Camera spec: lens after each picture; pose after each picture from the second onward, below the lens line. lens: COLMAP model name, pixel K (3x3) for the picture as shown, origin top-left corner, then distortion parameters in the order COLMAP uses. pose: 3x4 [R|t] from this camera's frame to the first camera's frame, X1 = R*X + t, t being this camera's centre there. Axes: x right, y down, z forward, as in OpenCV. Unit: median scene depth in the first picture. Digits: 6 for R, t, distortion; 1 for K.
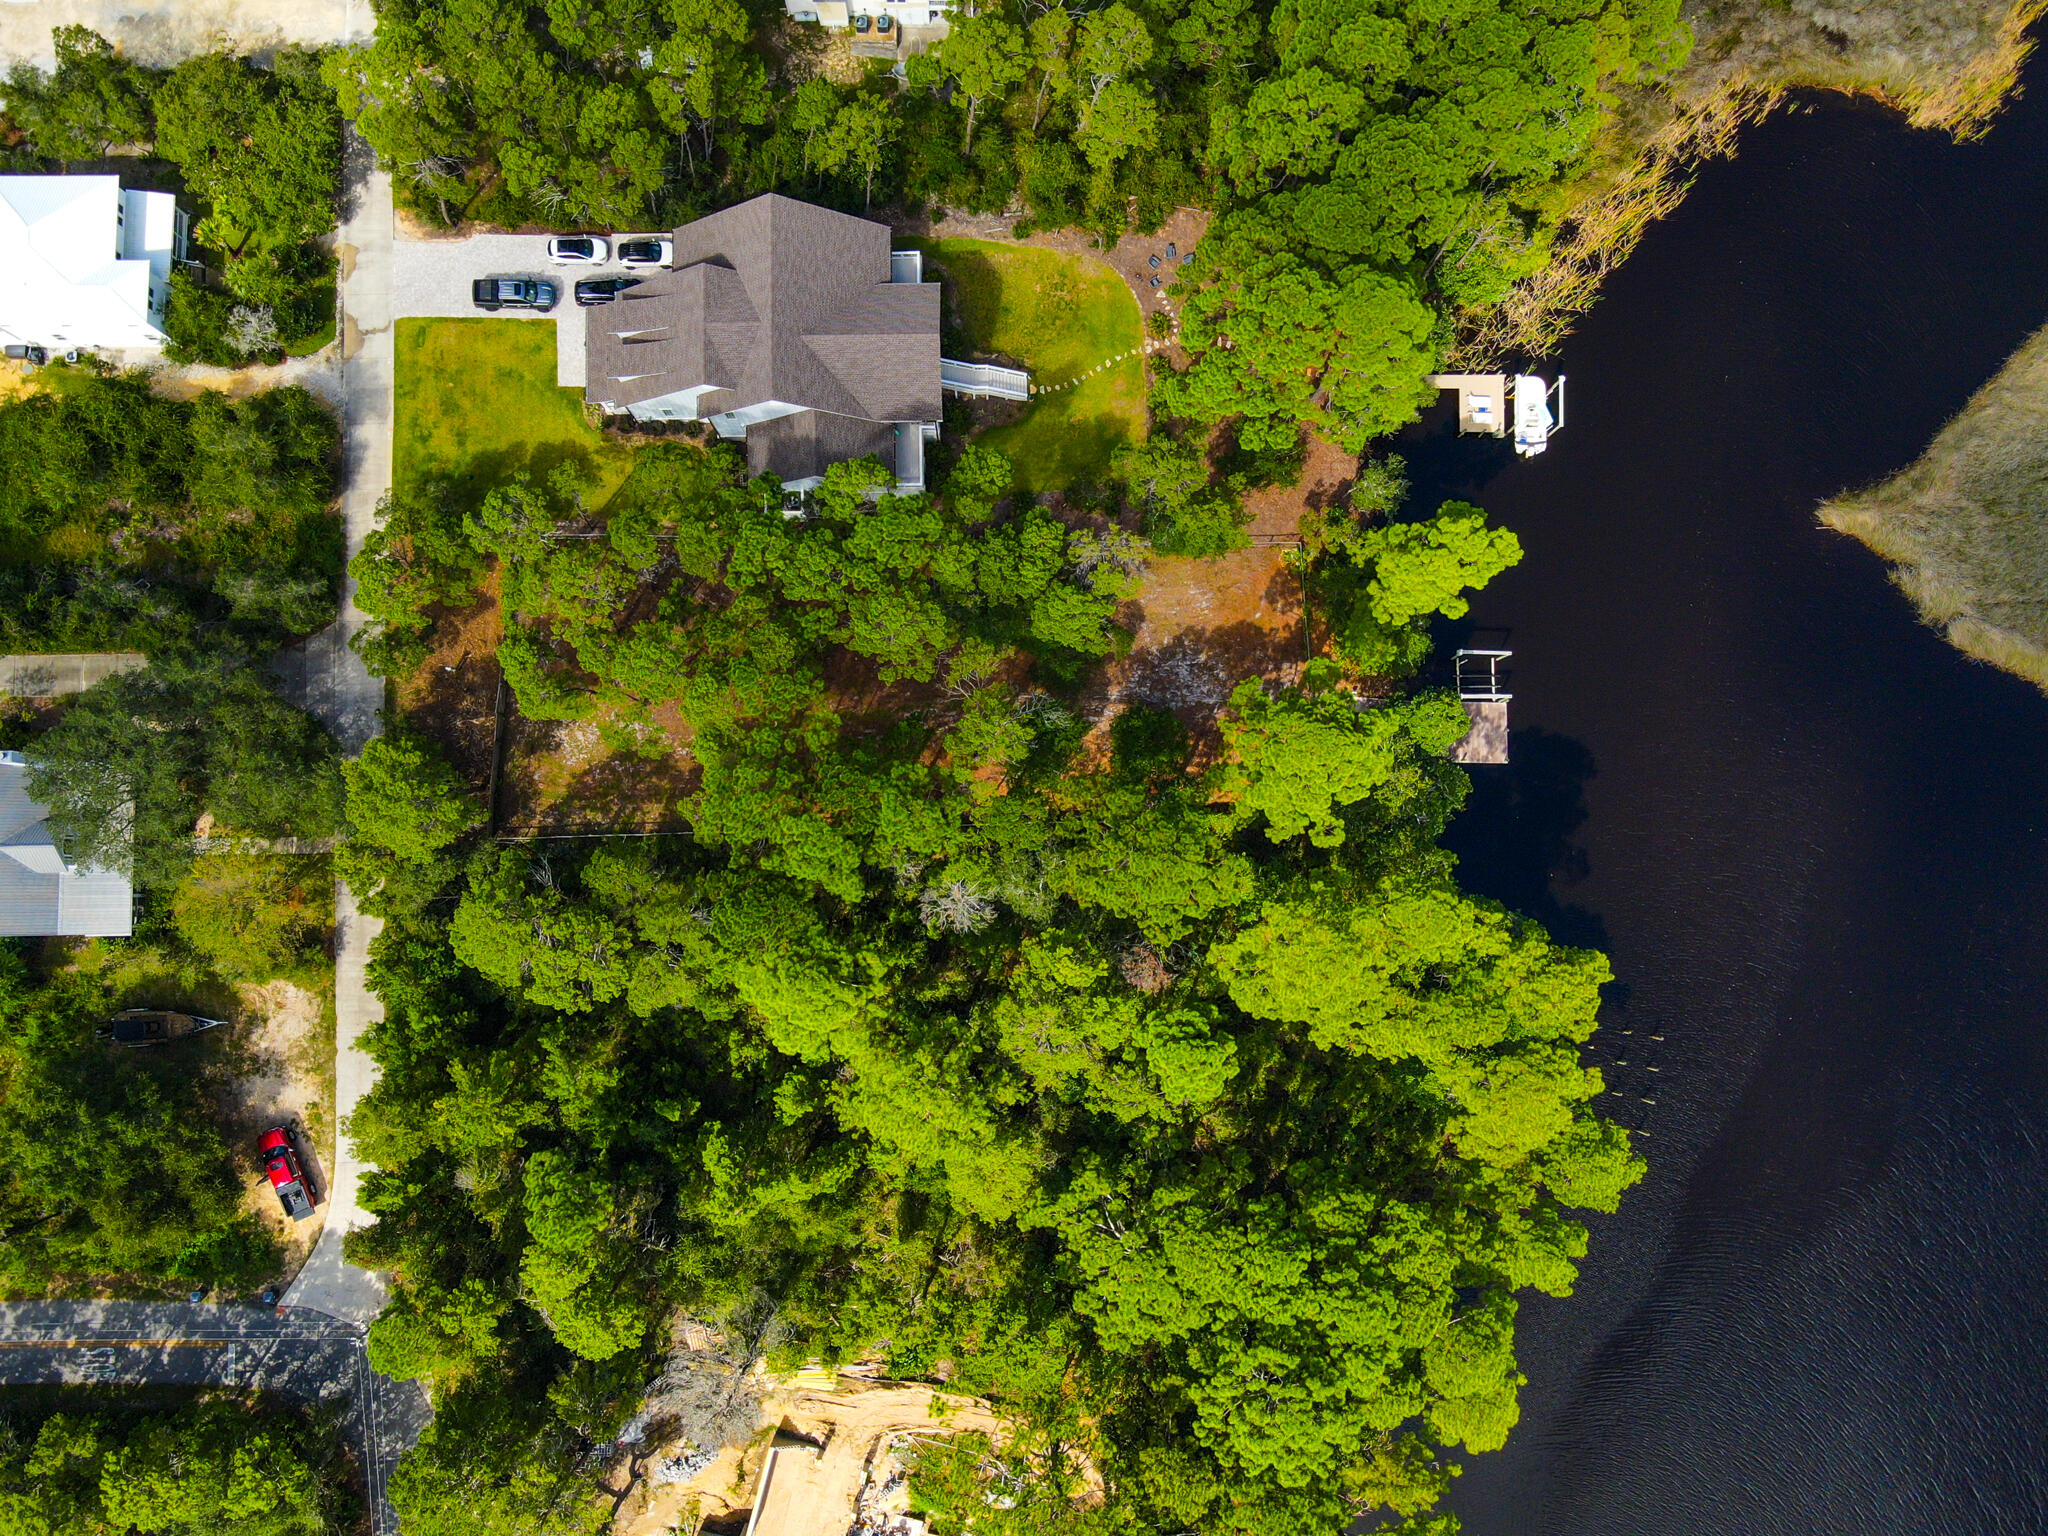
lens RADIAL K [[1434.3, 0, 1024.0], [0, 1434.3, 768.0], [0, 0, 1]] dist [-0.001924, 0.001631]
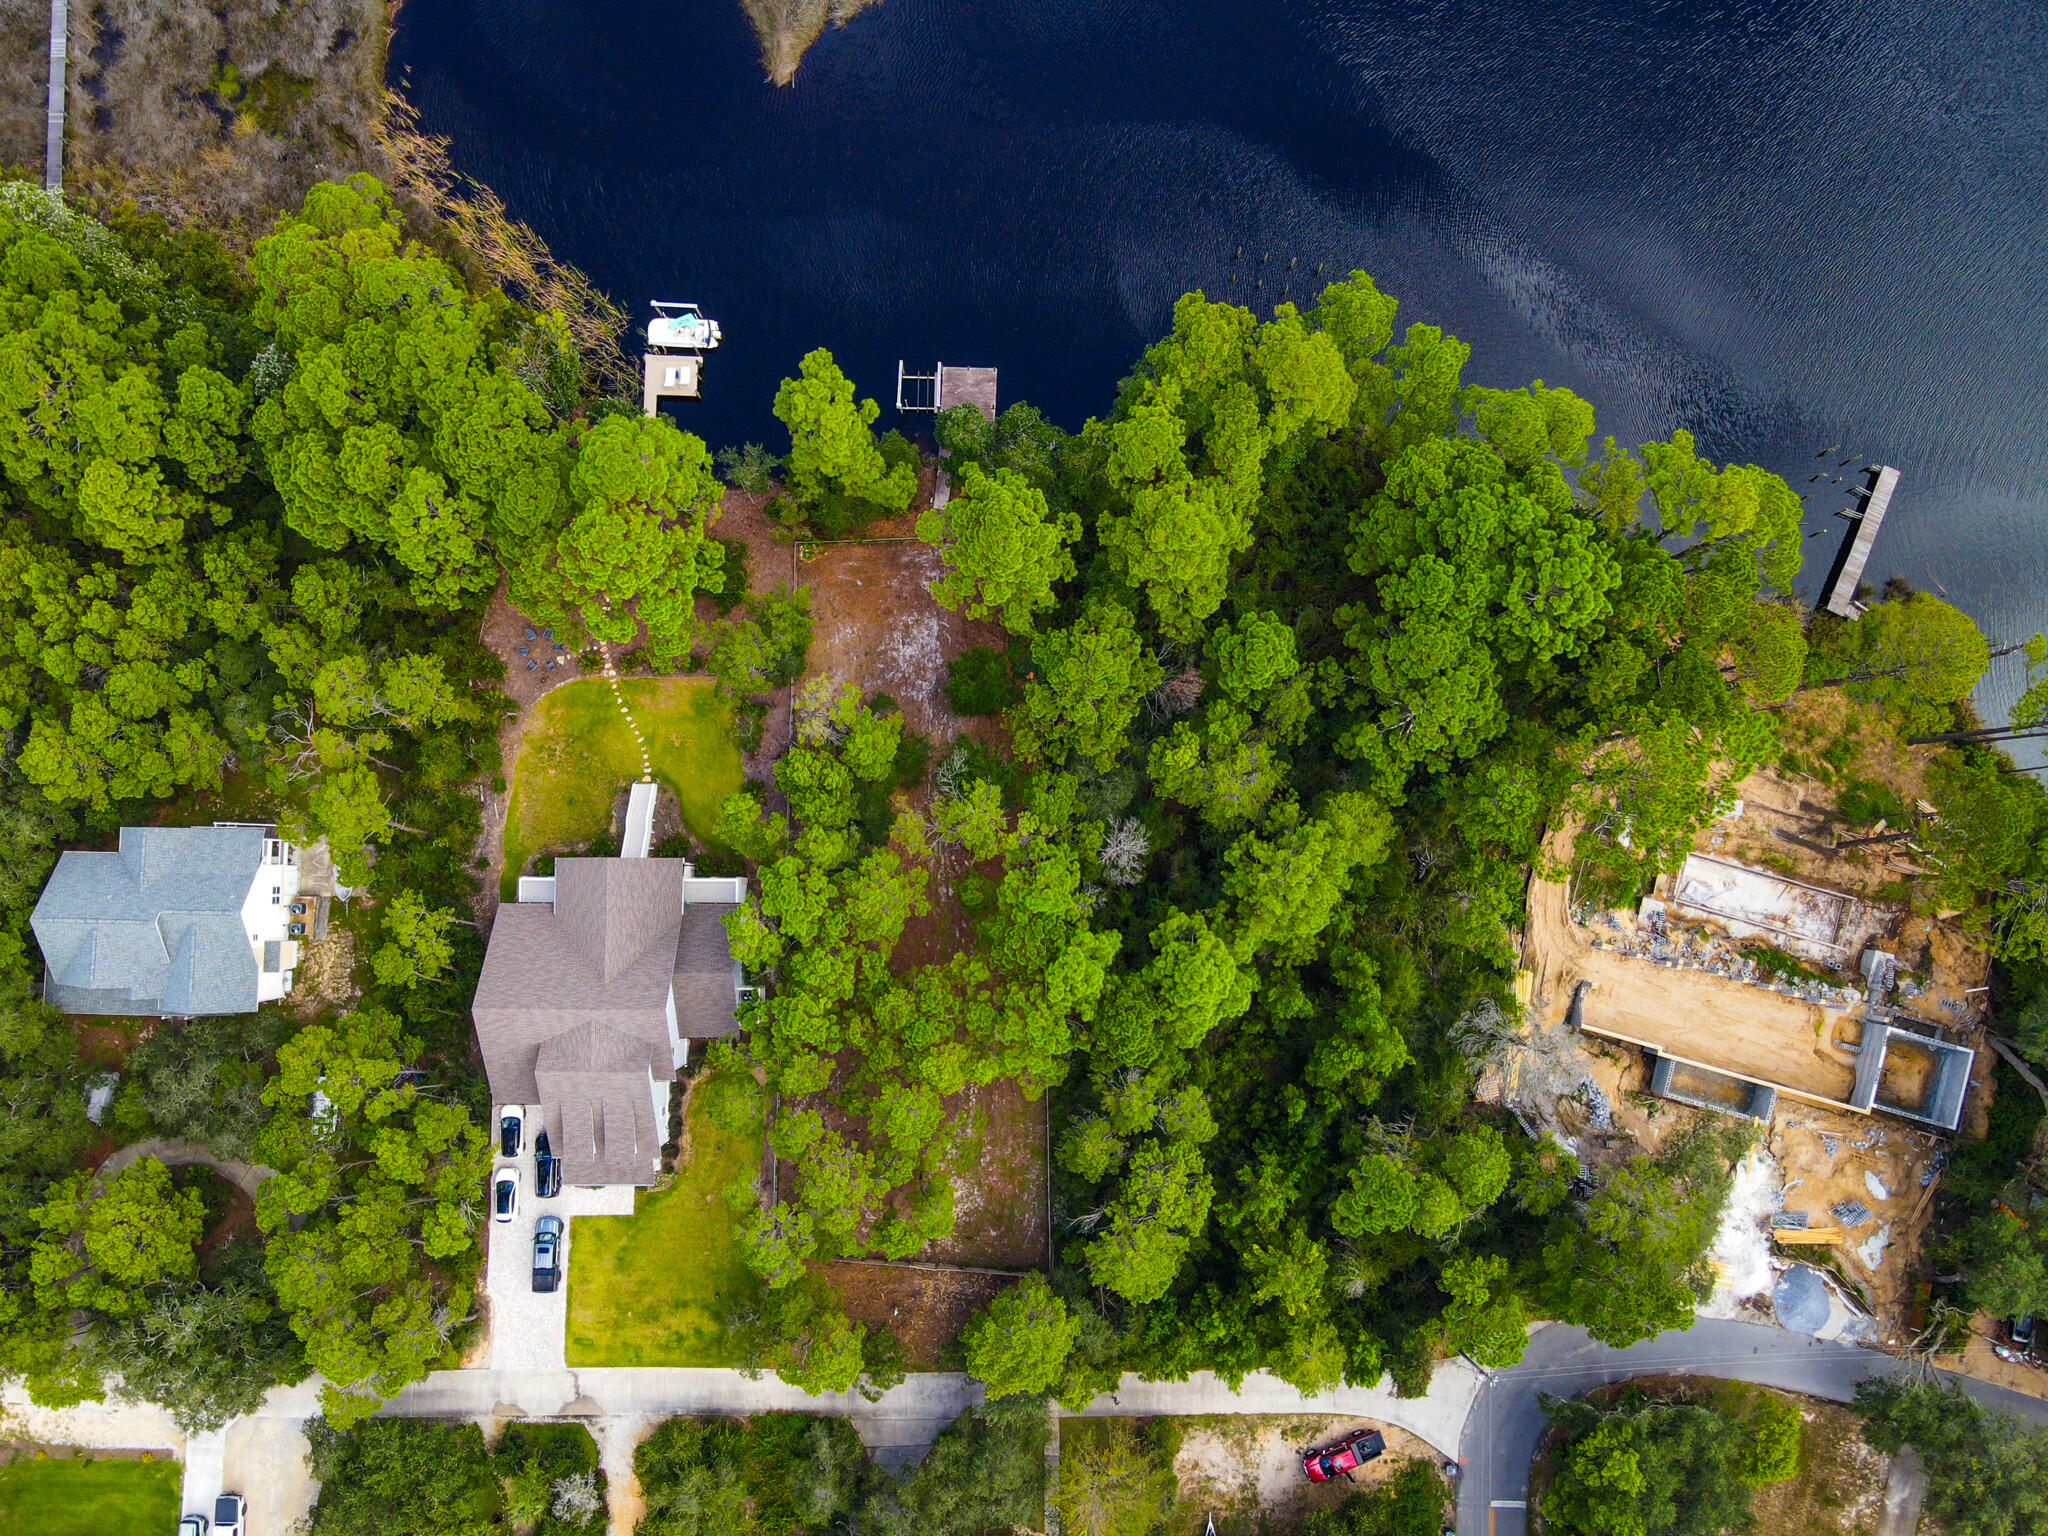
lens RADIAL K [[1394.1, 0, 1024.0], [0, 1394.1, 768.0], [0, 0, 1]] dist [0.004366, 0.000026]
pose [[0.024235, -0.998680, 0.045279, -0.030176], [0.996845, 0.027565, 0.074431, -0.063723], [-0.075581, 0.043333, 0.996198, -0.095157]]
